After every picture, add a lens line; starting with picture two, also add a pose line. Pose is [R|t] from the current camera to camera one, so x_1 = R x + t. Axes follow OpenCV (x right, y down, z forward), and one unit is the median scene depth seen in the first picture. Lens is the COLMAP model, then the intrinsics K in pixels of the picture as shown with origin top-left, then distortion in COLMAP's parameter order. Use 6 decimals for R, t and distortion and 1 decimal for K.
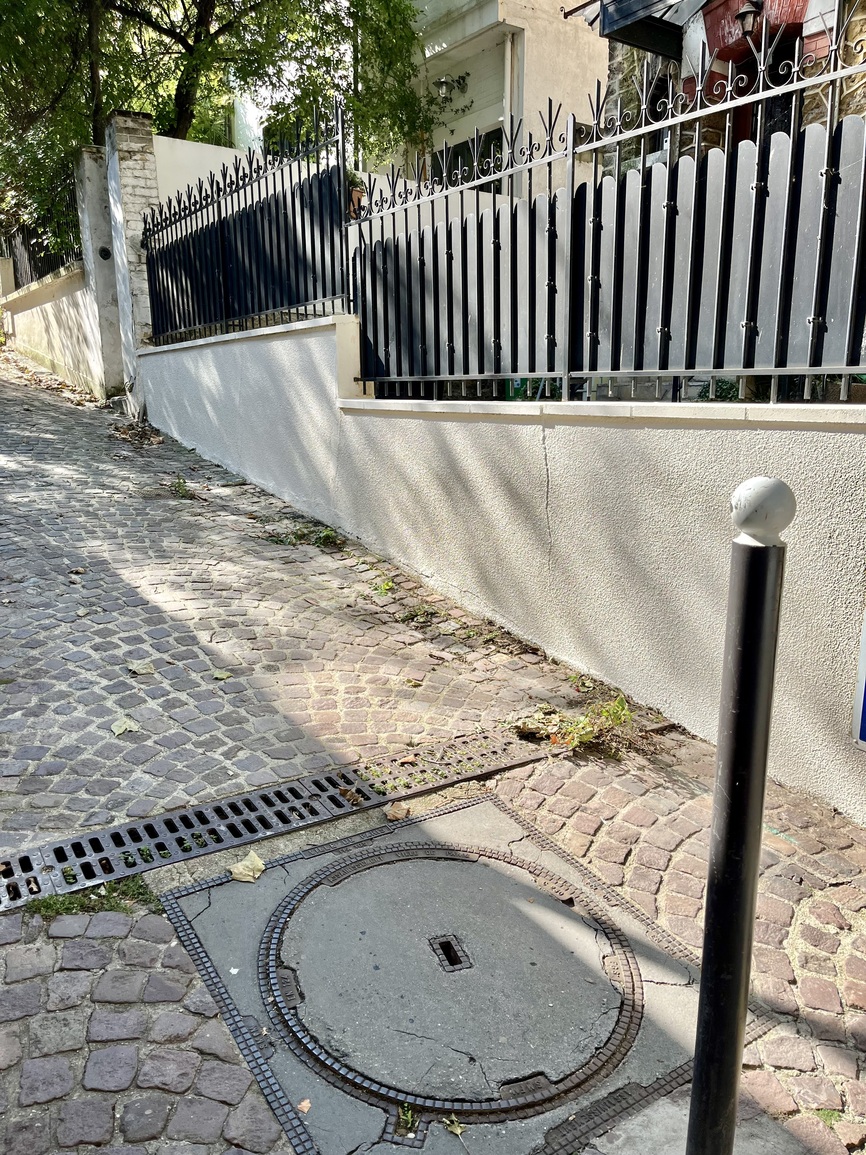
lens RADIAL K [[872.8, 0, 430.9], [0, 872.8, 574.5], [0, 0, 1]] dist [0.000700, -0.003527]
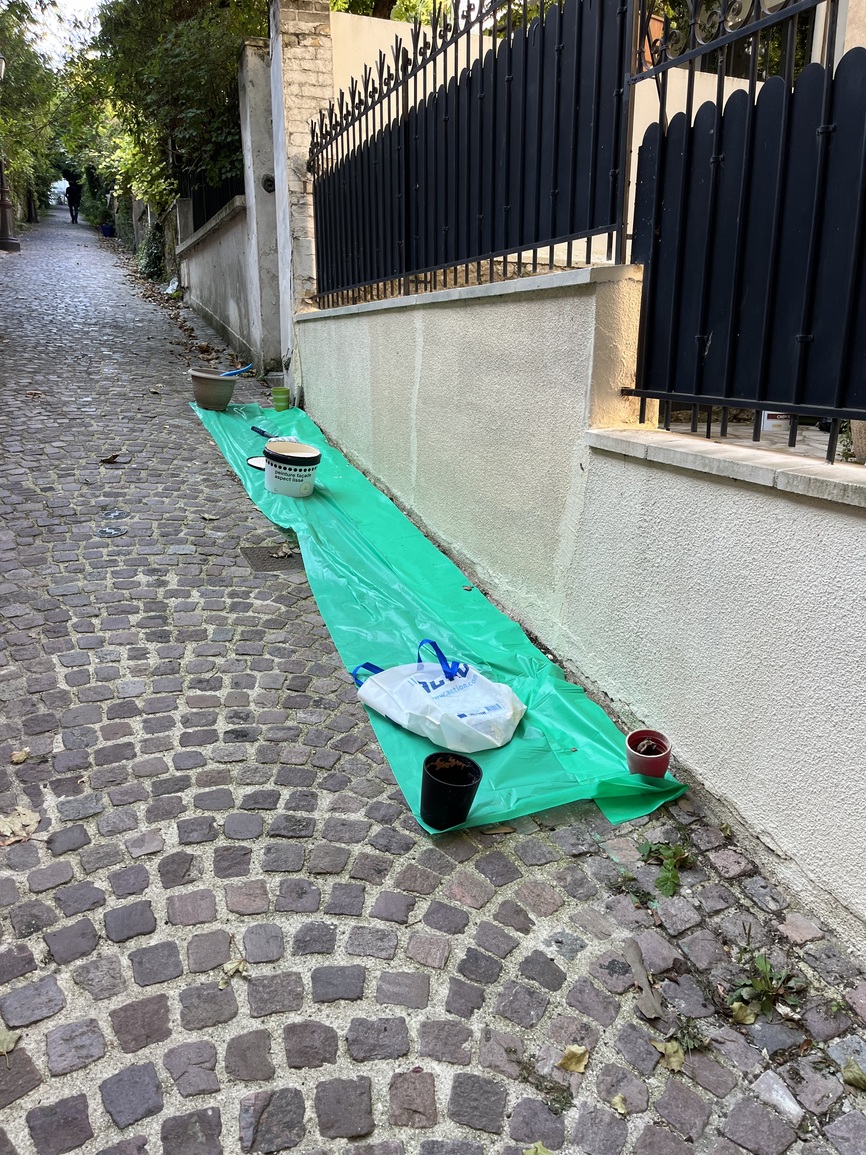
lens RADIAL K [[872.8, 0, 438.7], [0, 872.8, 580.9], [0, 0, 1]] dist [0.000700, -0.003527]
pose [[0.976000, 0.071957, -0.205538, -0.051544], [-0.059758, 0.996097, 0.064963, -0.089504], [0.209410, -0.051122, 0.976491, 0.299078]]
